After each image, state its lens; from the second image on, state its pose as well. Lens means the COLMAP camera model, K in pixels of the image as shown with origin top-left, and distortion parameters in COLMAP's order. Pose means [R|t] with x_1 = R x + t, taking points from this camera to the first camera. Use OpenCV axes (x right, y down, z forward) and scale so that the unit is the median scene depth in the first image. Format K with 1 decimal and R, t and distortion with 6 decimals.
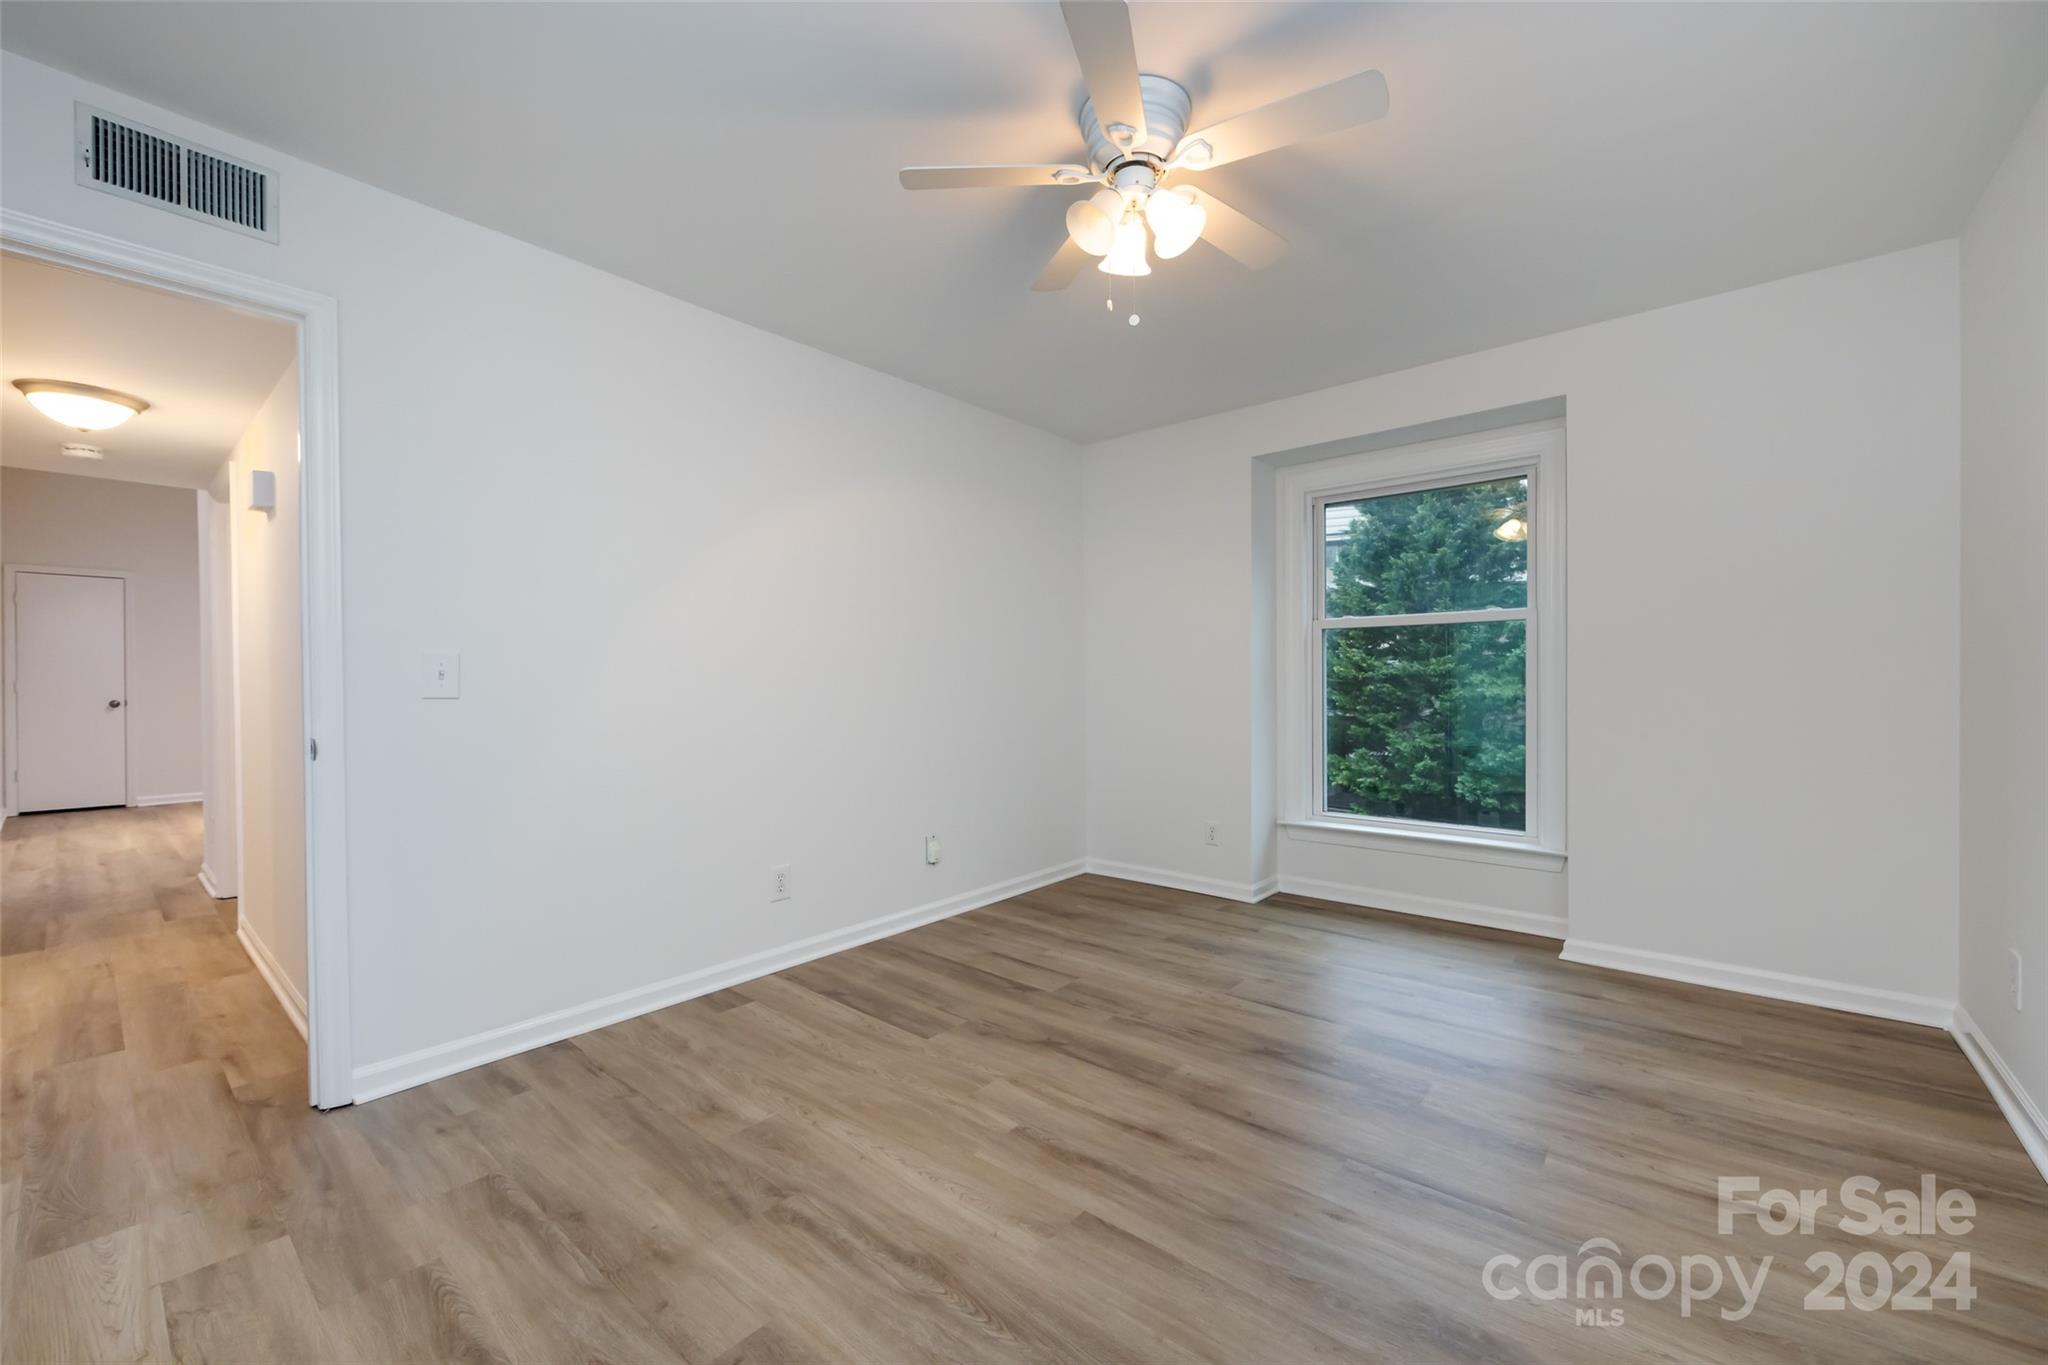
lens RADIAL K [[800.7, 0, 1020.4], [0, 800.7, 687.8], [0, 0, 1]] dist [-0.001500, -0.000608]
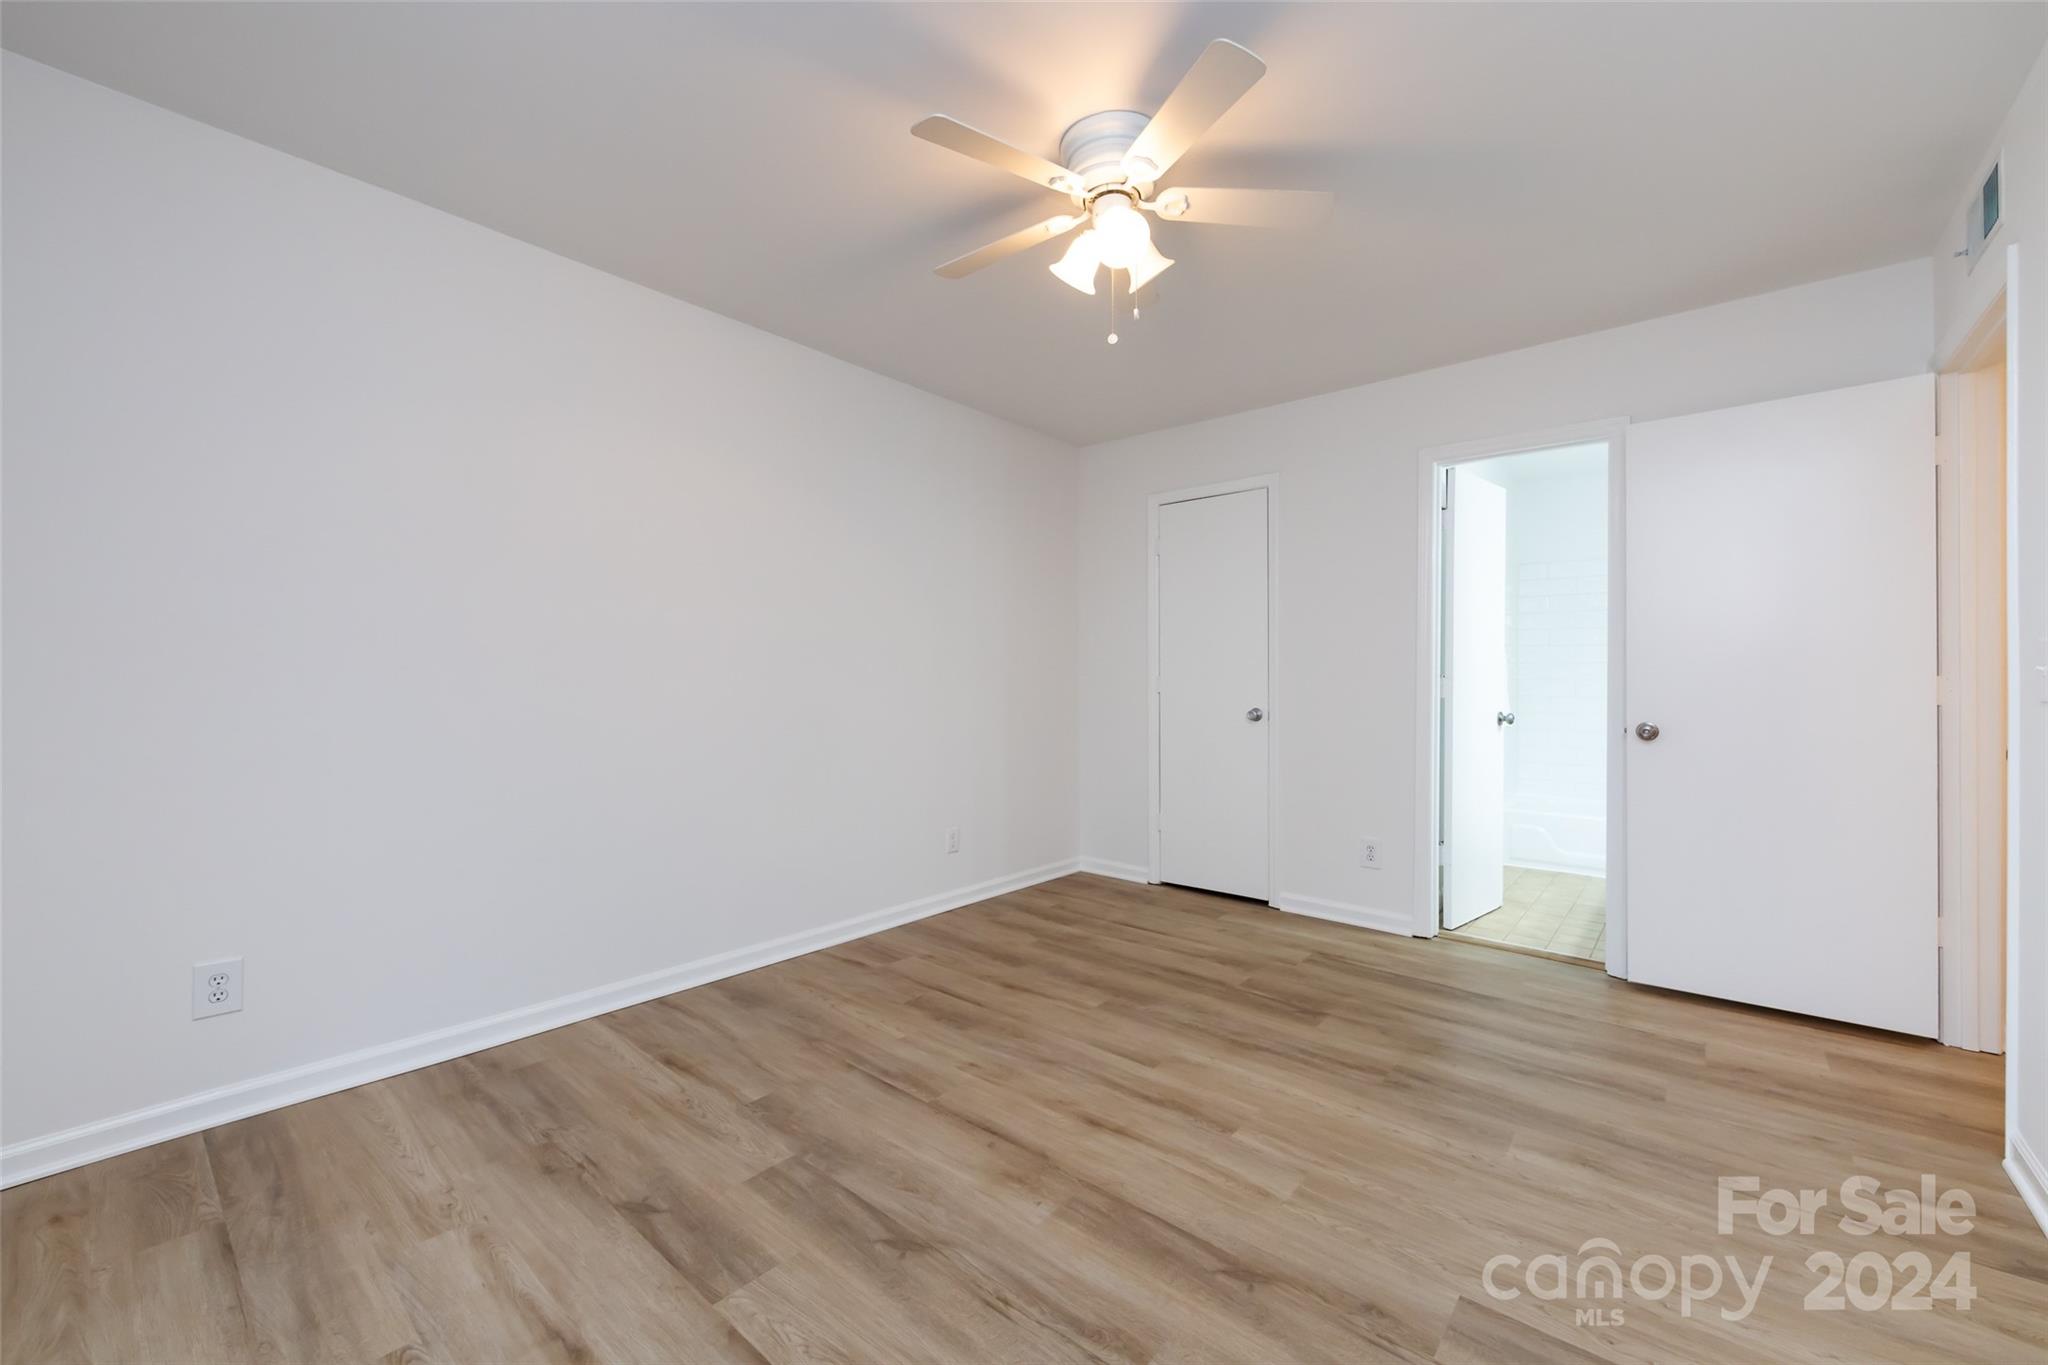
lens RADIAL K [[825.5, 0, 994.5], [0, 825.5, 682.6], [0, 0, 1]] dist [0.000434, -0.000089]
pose [[-0.999567, 0.003751, 0.029174, 0.243837], [0.003942, 0.999971, 0.006516, -0.017463], [-0.029148, 0.006628, -0.999553, 1.910741]]
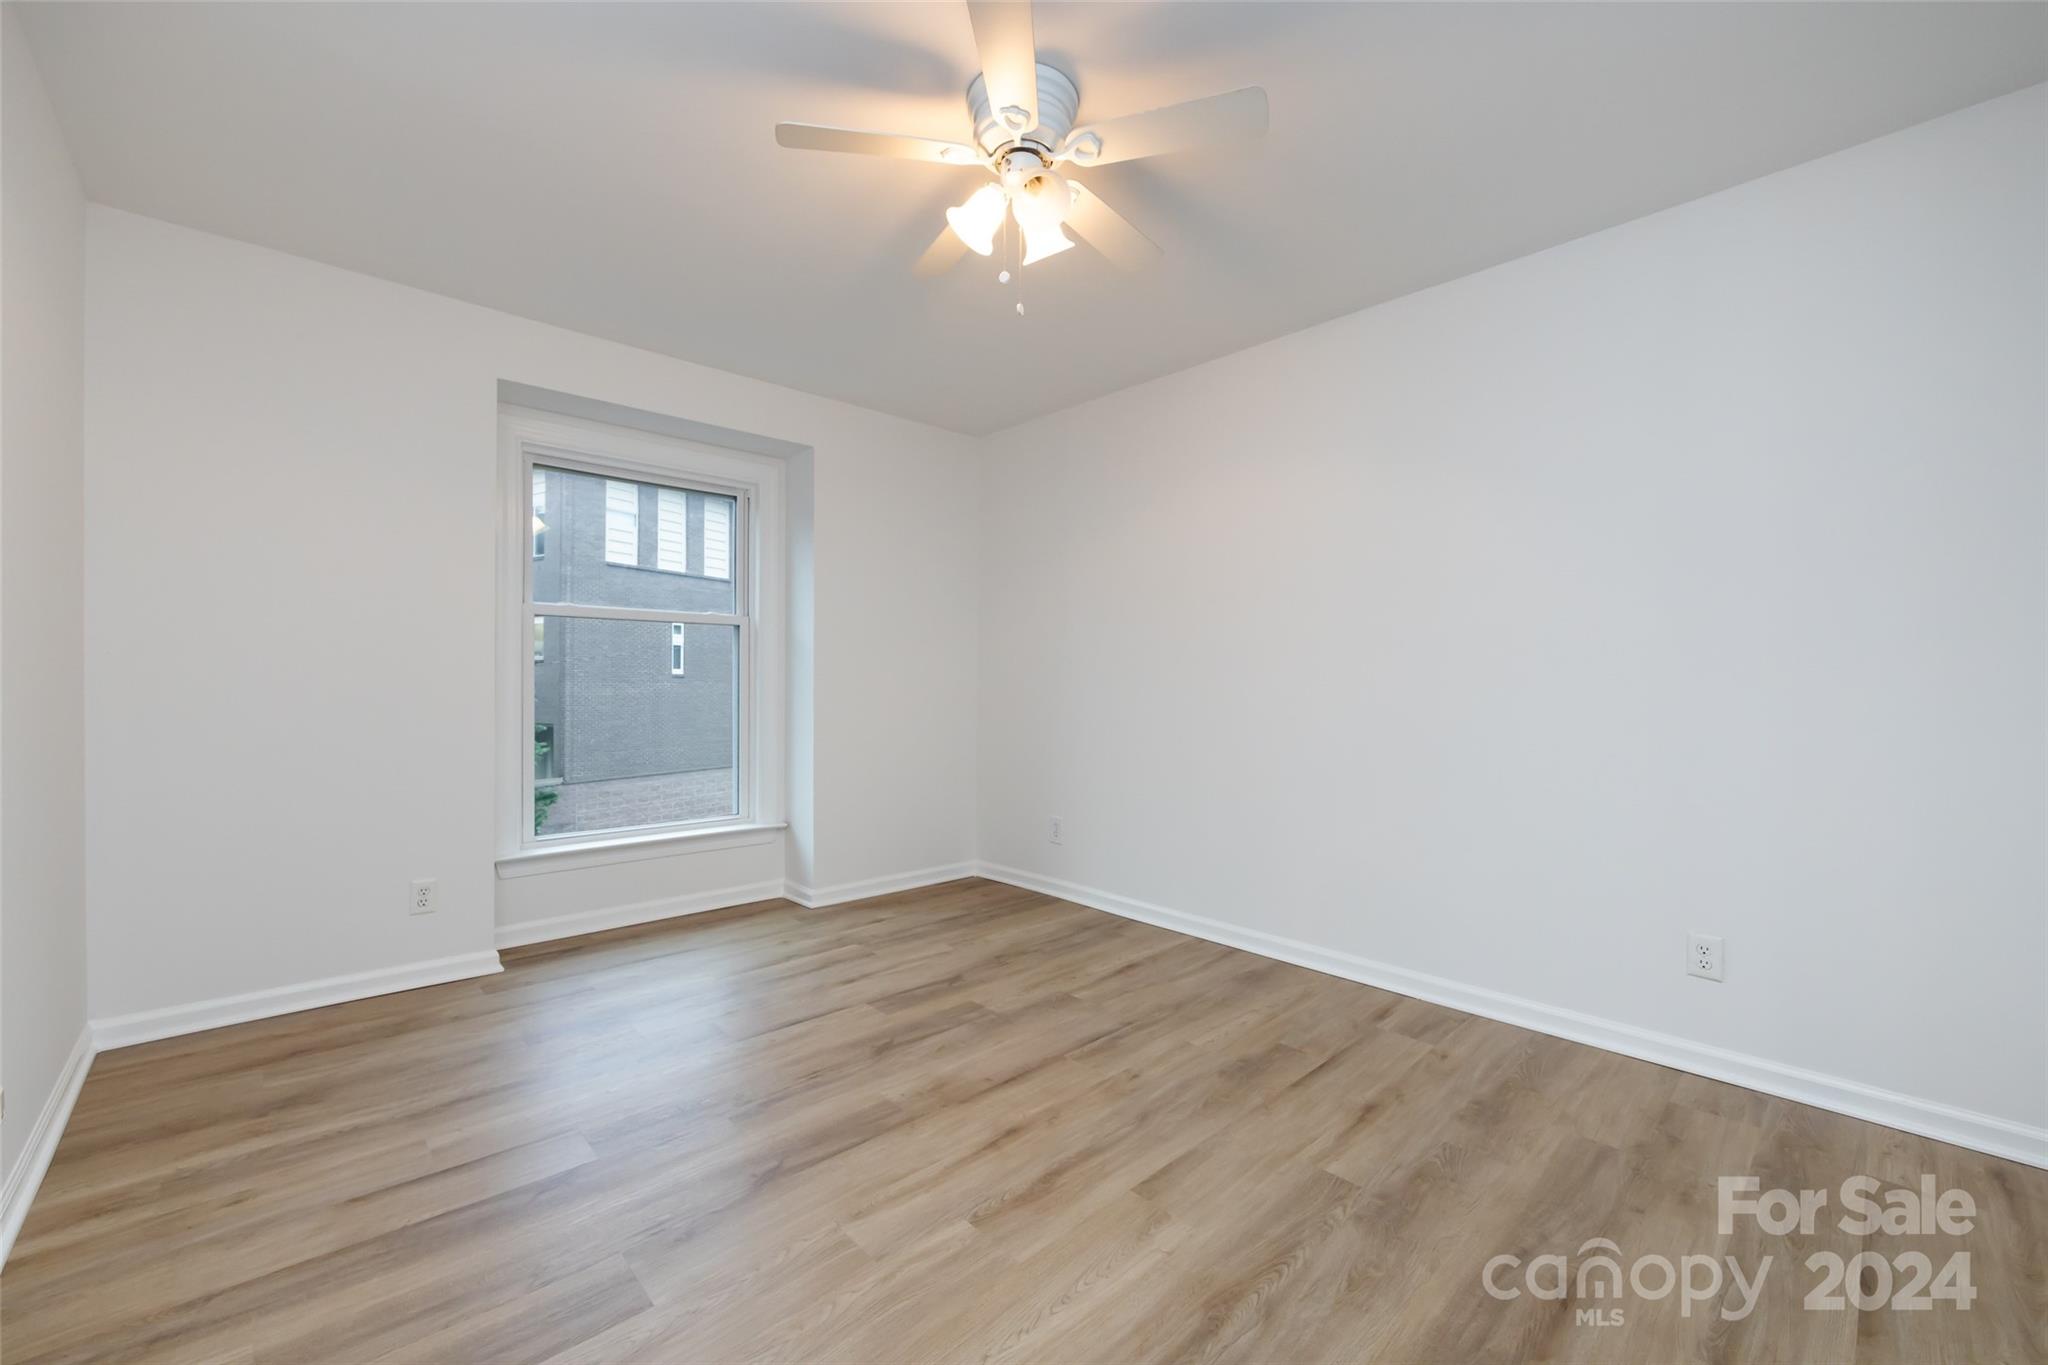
lens RADIAL K [[800.7, 0, 1020.4], [0, 800.7, 687.8], [0, 0, 1]] dist [-0.001500, -0.000608]
pose [[0.129134, 0.001291, 0.991626, -0.764732], [-0.000478, 0.999999, -0.001240, 0.001520], [-0.991627, -0.000313, 0.129135, 0.793258]]
